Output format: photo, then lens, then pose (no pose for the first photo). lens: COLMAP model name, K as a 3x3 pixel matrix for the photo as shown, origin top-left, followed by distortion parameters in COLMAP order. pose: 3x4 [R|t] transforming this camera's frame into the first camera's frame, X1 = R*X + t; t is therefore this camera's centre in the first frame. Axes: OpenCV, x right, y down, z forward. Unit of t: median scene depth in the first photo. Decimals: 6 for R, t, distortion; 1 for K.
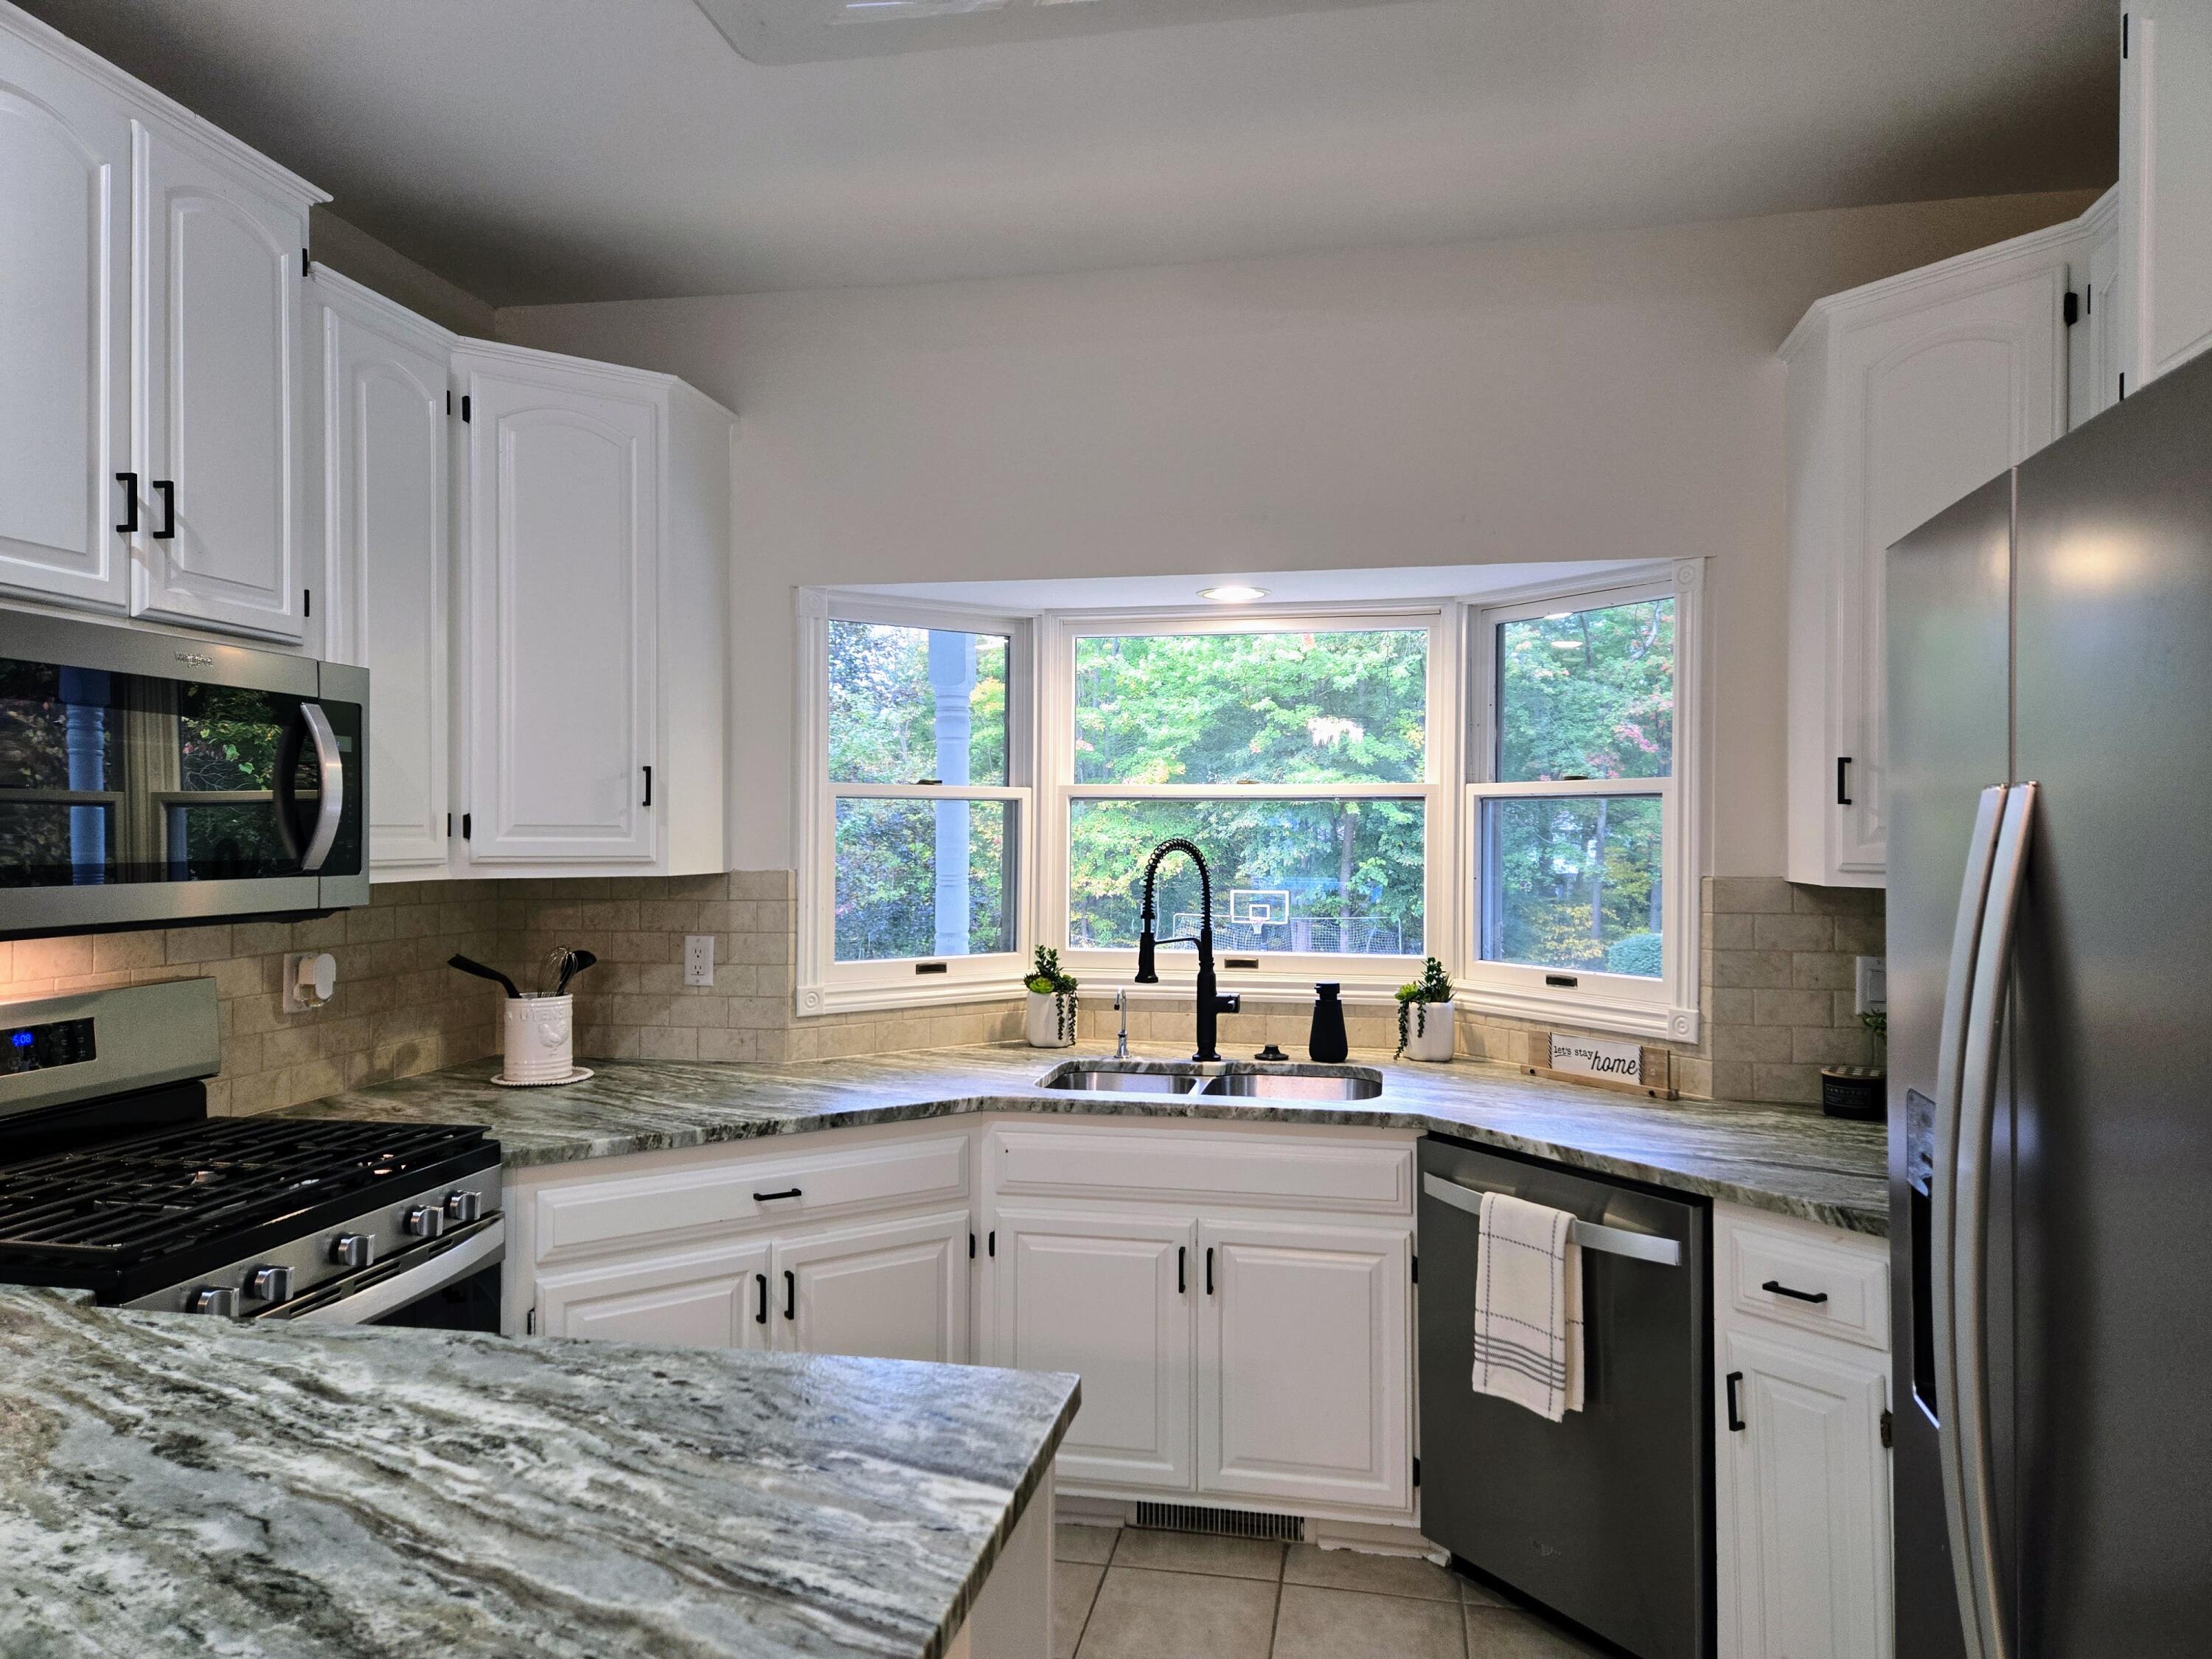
lens RADIAL K [[1471.8, 0, 1103.6], [0, 1471.8, 832.6], [0, 0, 1]] dist [0.095174, -0.073516]
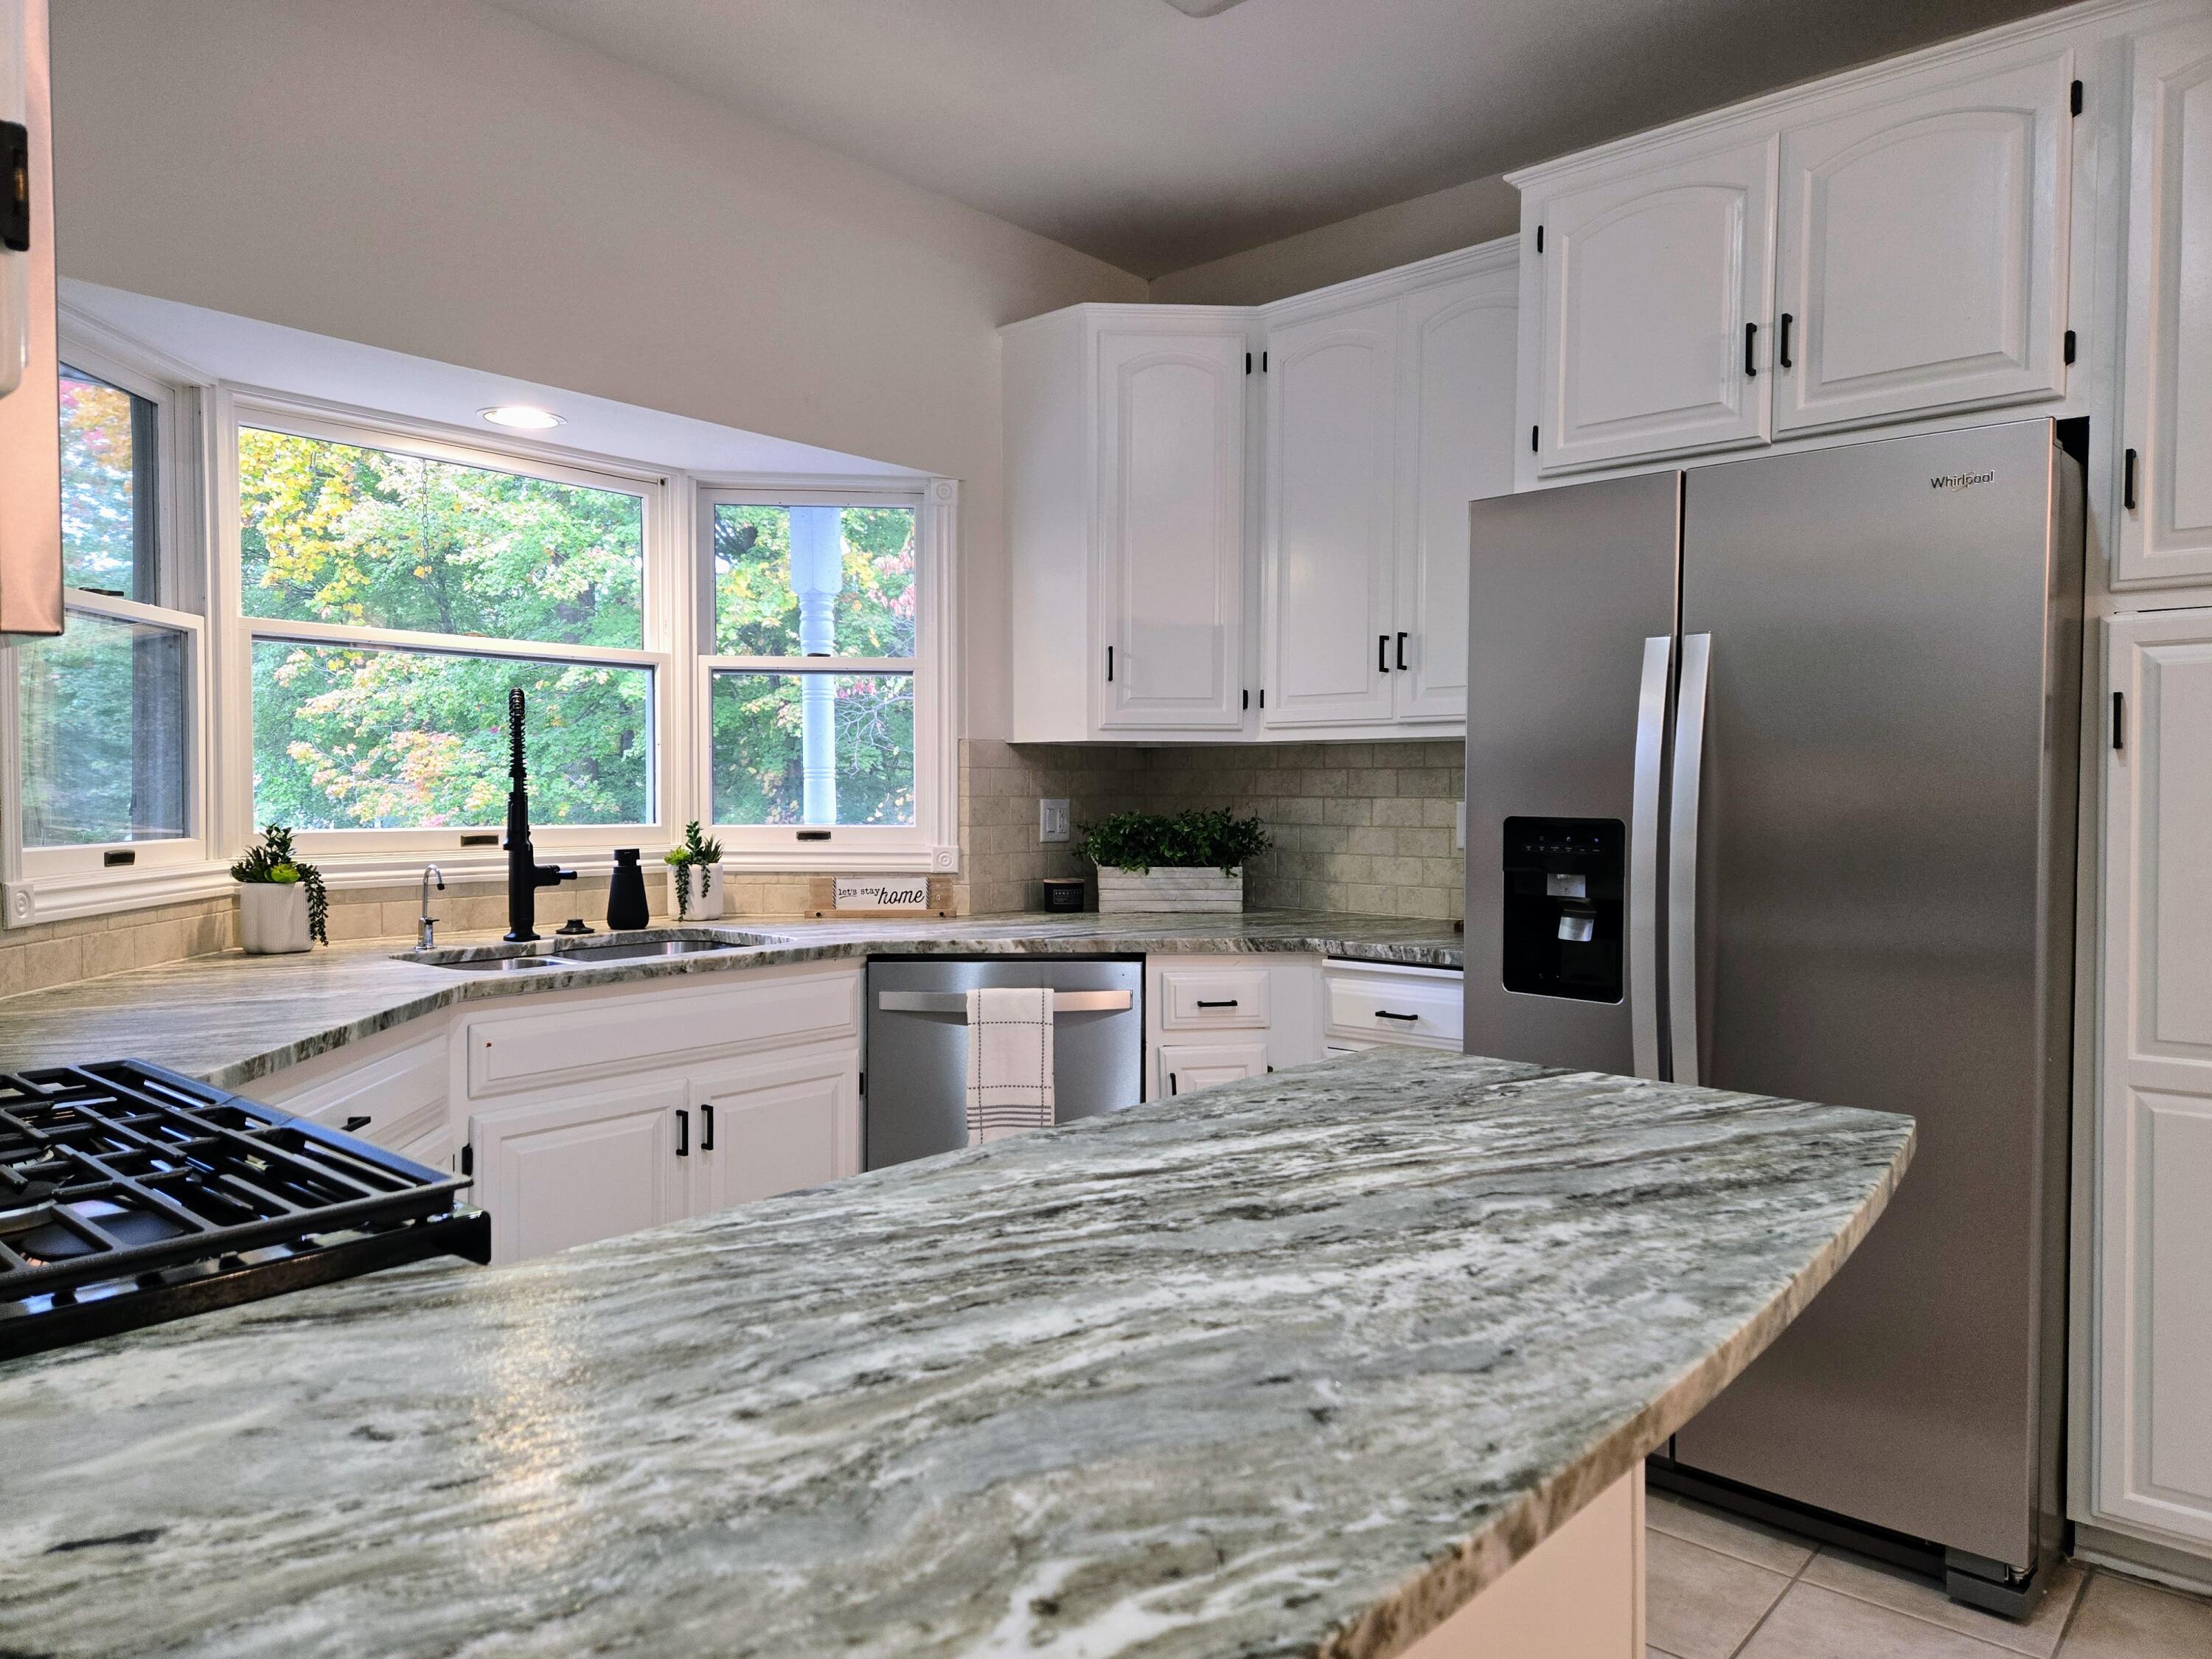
lens RADIAL K [[1455.7, 0, 1106.0], [0, 1455.7, 829.5], [0, 0, 1]] dist [0.092111, -0.075632]
pose [[0.502879, -0.027203, 0.863929, -0.672238], [0.000618, 0.999516, 0.031112, 0.076427], [-0.864356, -0.015112, 0.502652, 0.316826]]
